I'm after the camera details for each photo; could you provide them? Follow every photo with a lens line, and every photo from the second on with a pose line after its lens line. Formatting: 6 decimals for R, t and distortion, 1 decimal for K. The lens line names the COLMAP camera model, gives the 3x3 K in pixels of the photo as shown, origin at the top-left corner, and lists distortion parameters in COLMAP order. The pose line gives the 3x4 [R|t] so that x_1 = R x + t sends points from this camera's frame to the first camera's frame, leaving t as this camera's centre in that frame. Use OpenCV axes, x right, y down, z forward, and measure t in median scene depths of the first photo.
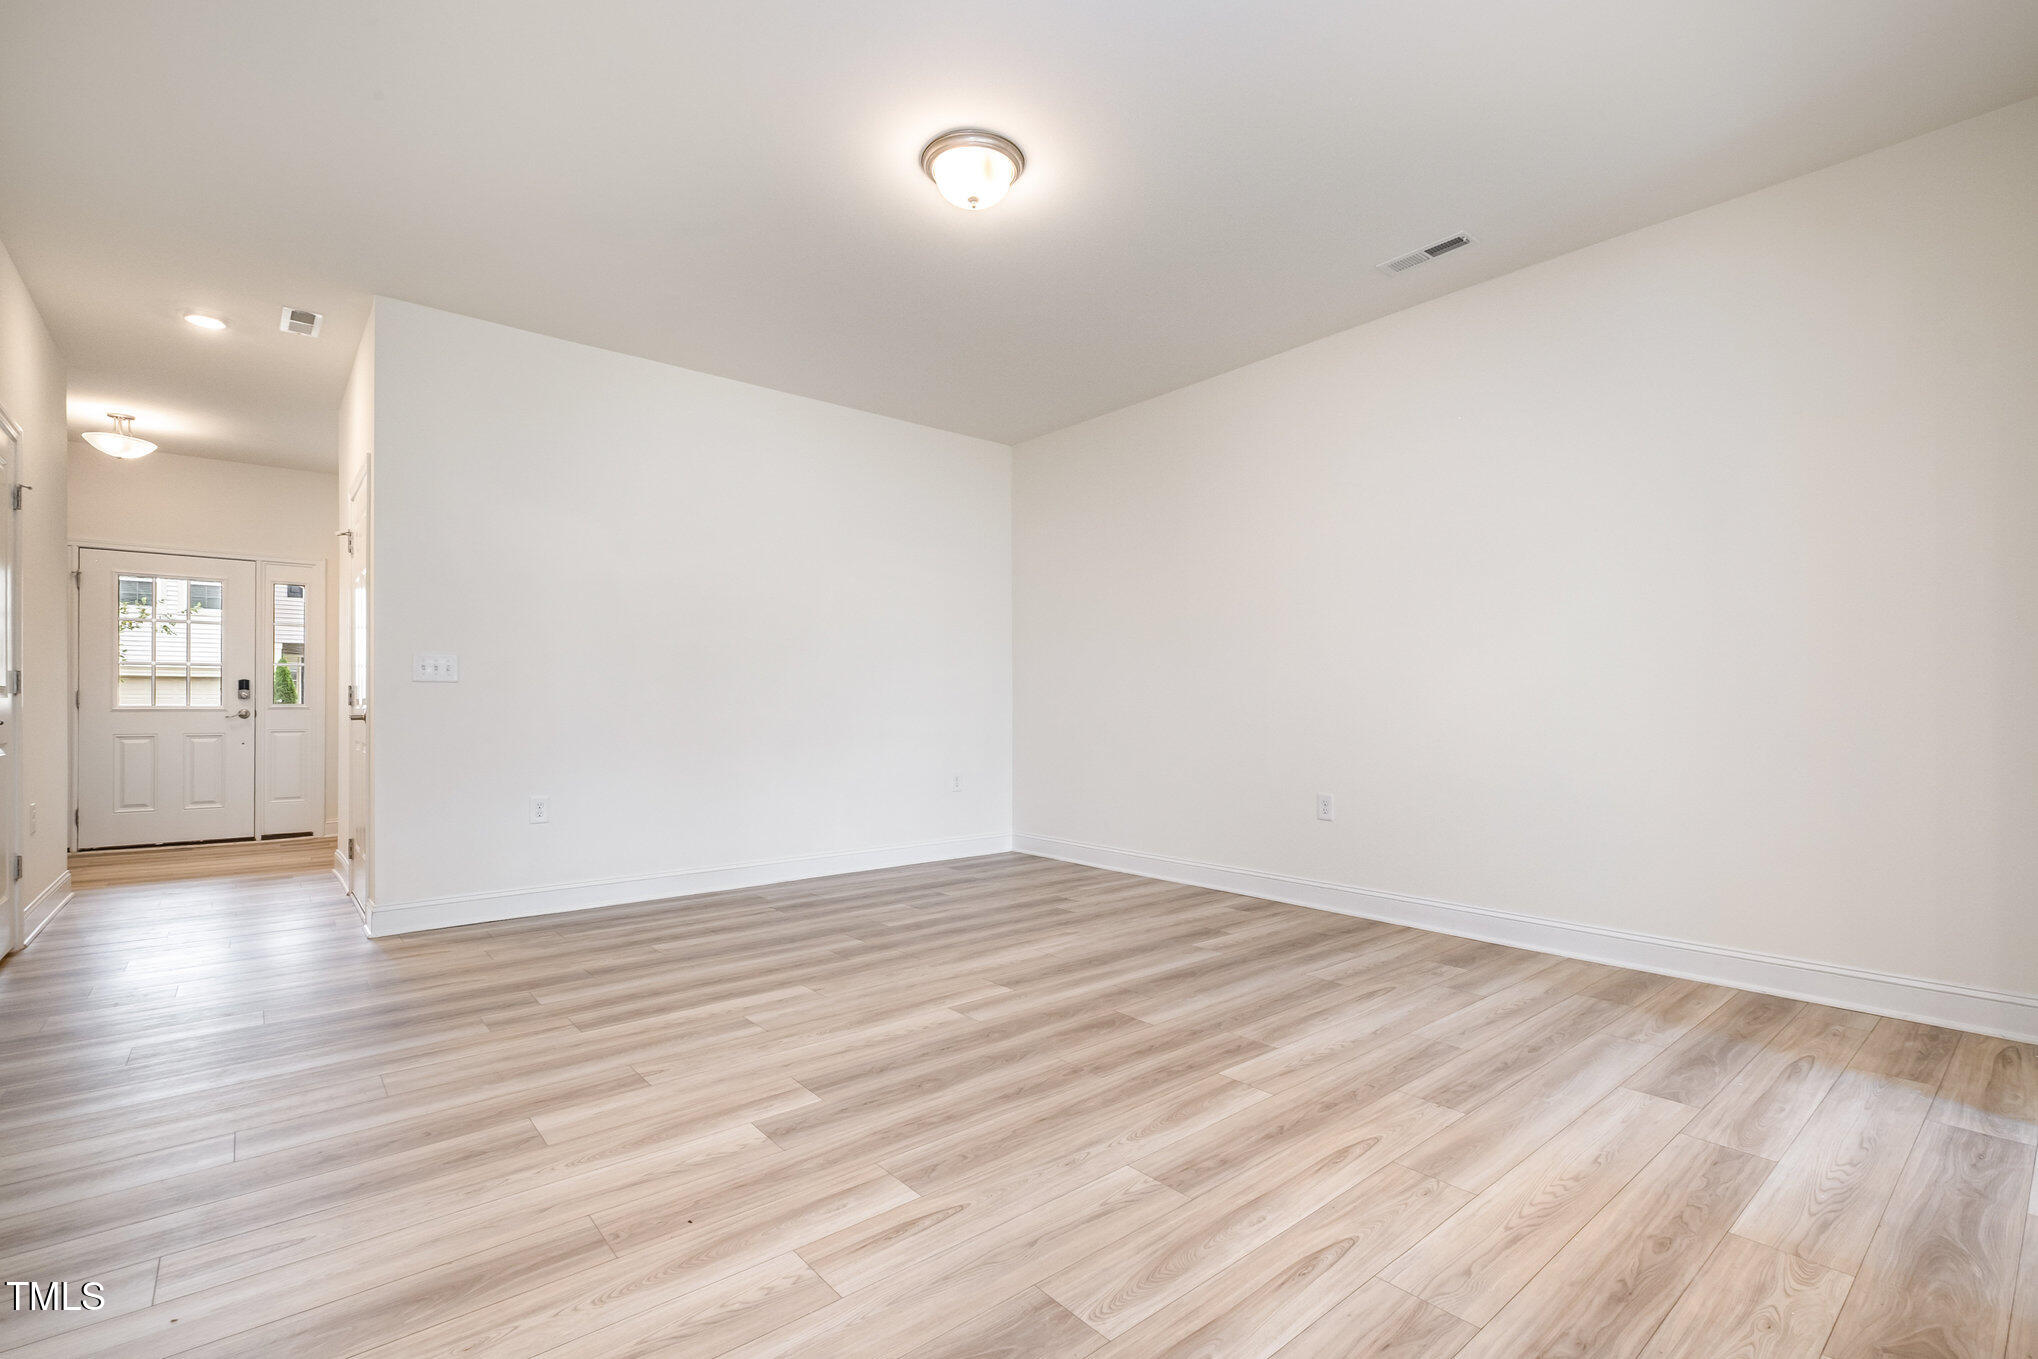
lens RADIAL K [[910.6, 0, 1019.9], [0, 910.6, 702.0], [0, 0, 1]] dist [0.000343, -0.006851]
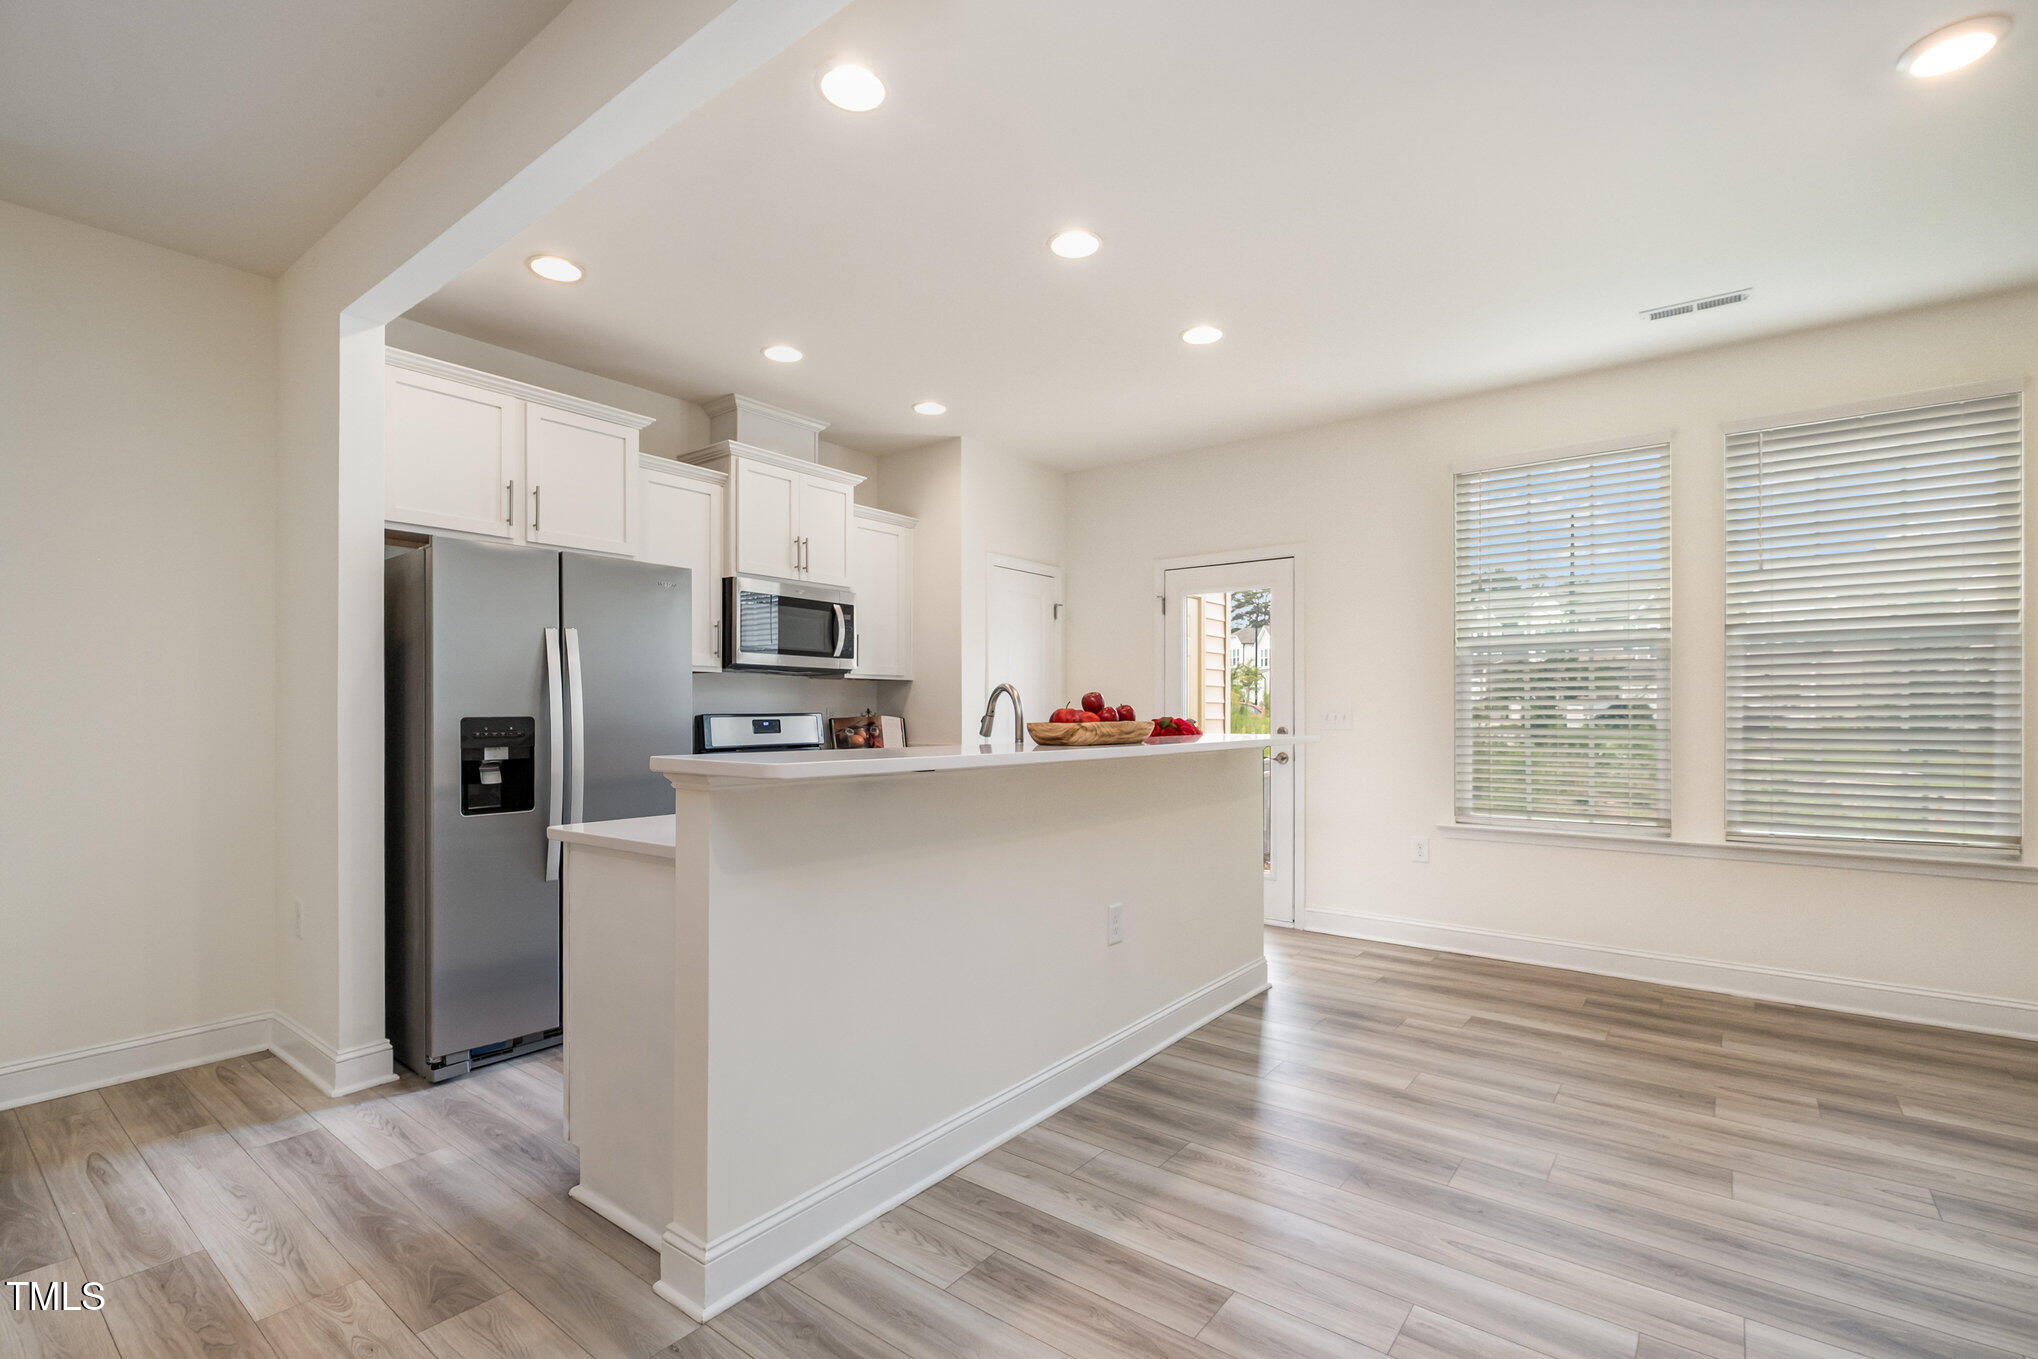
lens RADIAL K [[918.6, 0, 1023.4], [0, 918.6, 713.9], [0, 0, 1]] dist [0.002021, 0.000136]
pose [[-0.206587, -0.001312, 0.978427, -0.328513], [-0.001173, 0.999999, 0.001093, -0.091170], [-0.978427, -0.000922, -0.206589, 0.253144]]
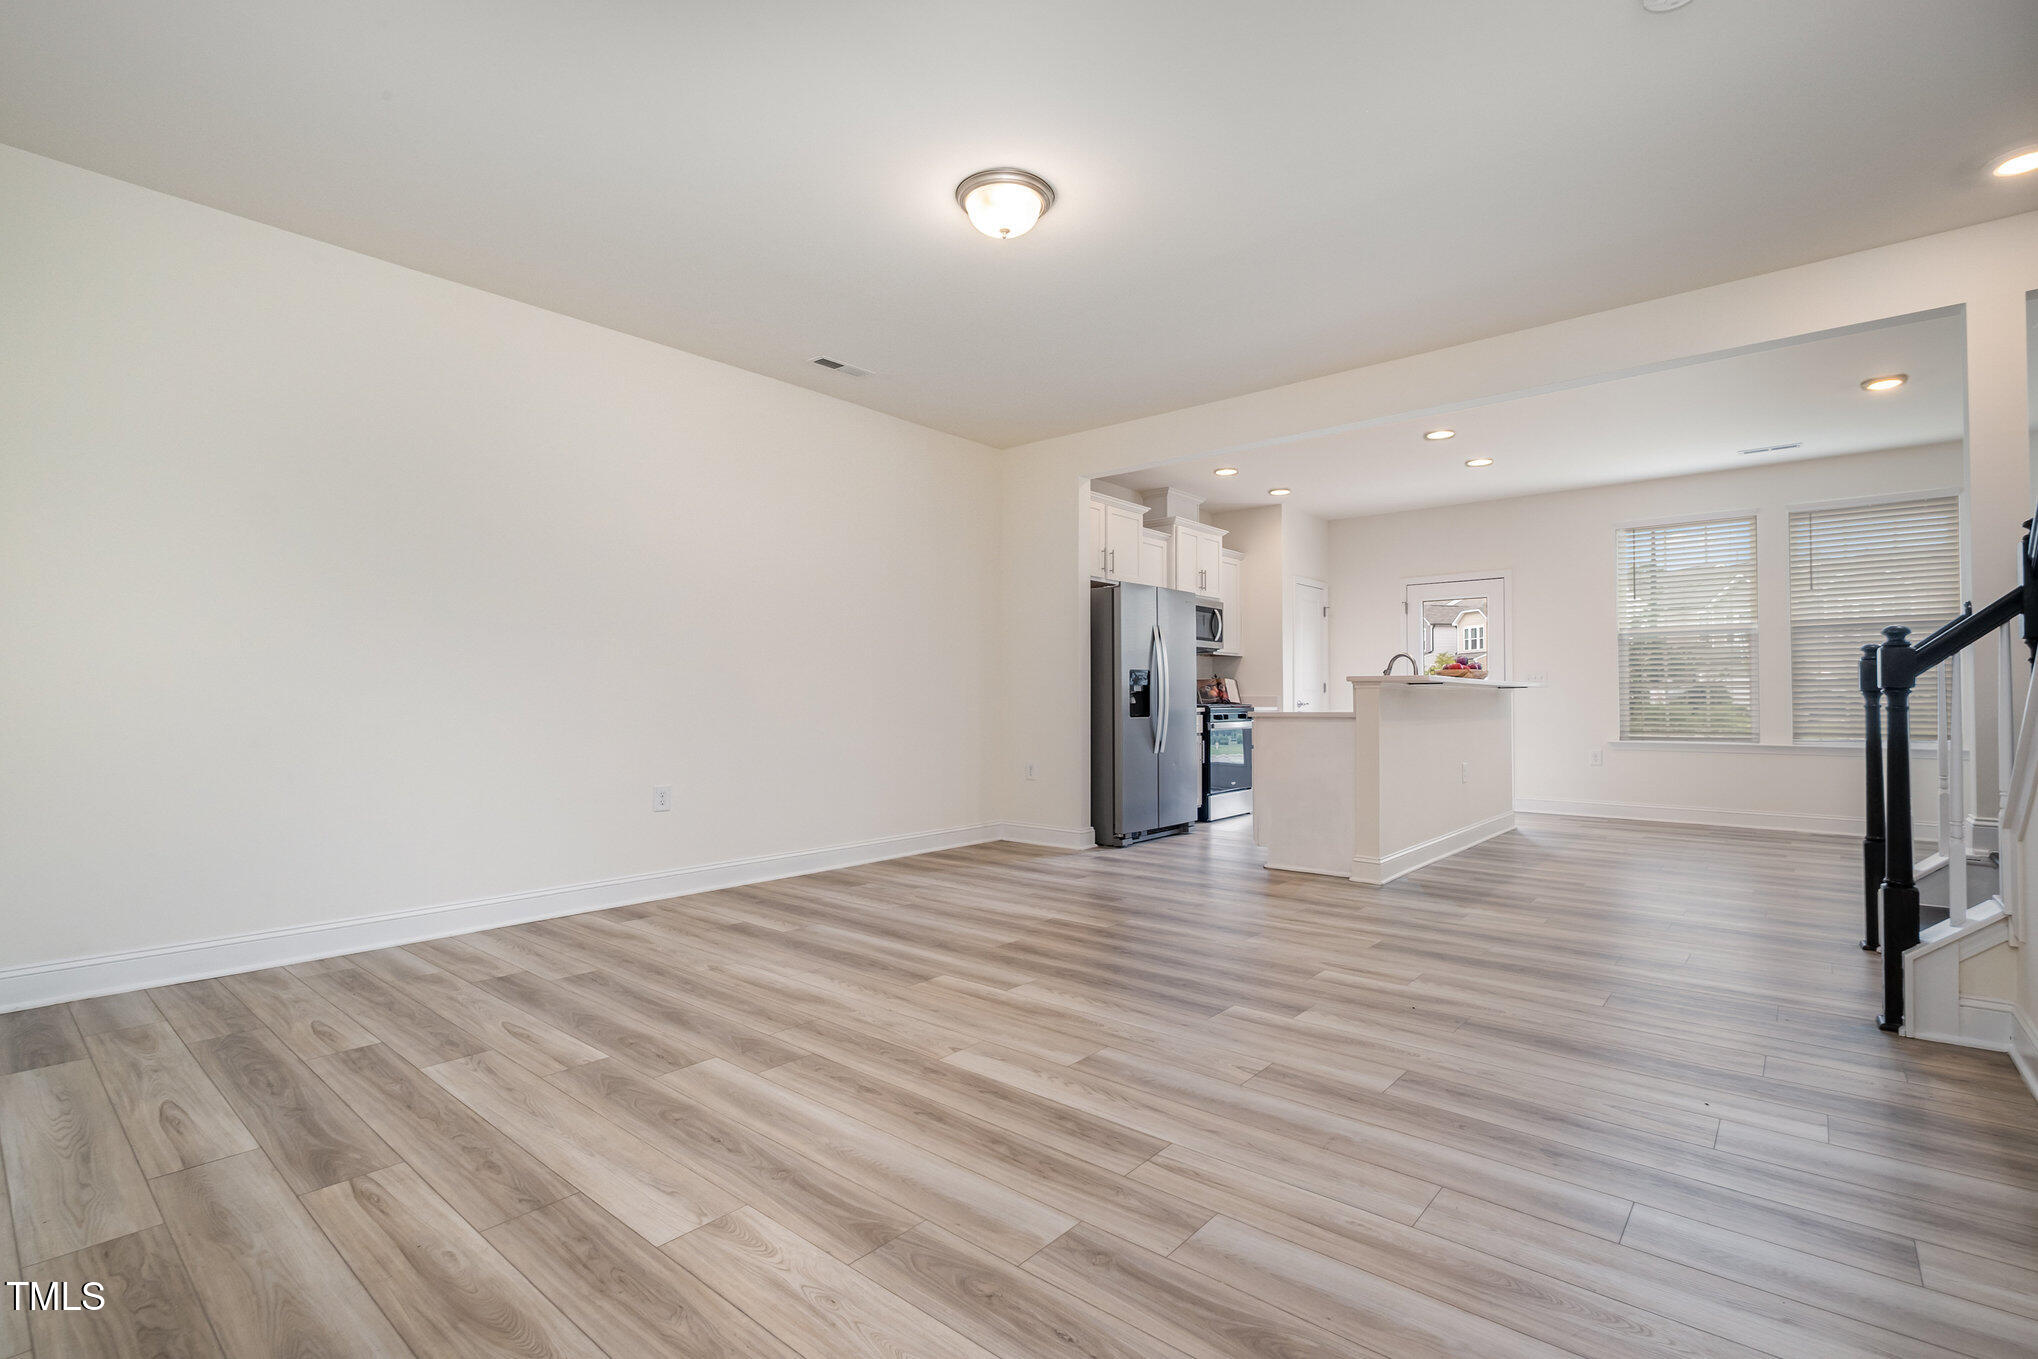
lens RADIAL K [[870.8, 0, 1019.0], [0, 870.8, 679.5], [0, 0, 1]] dist [0.002504, 0.000328]
pose [[-0.126431, 0.022071, 0.991730, -1.339259], [-0.003609, 0.999736, -0.022709, 0.002838], [-0.991969, -0.006450, -0.126318, 1.383694]]
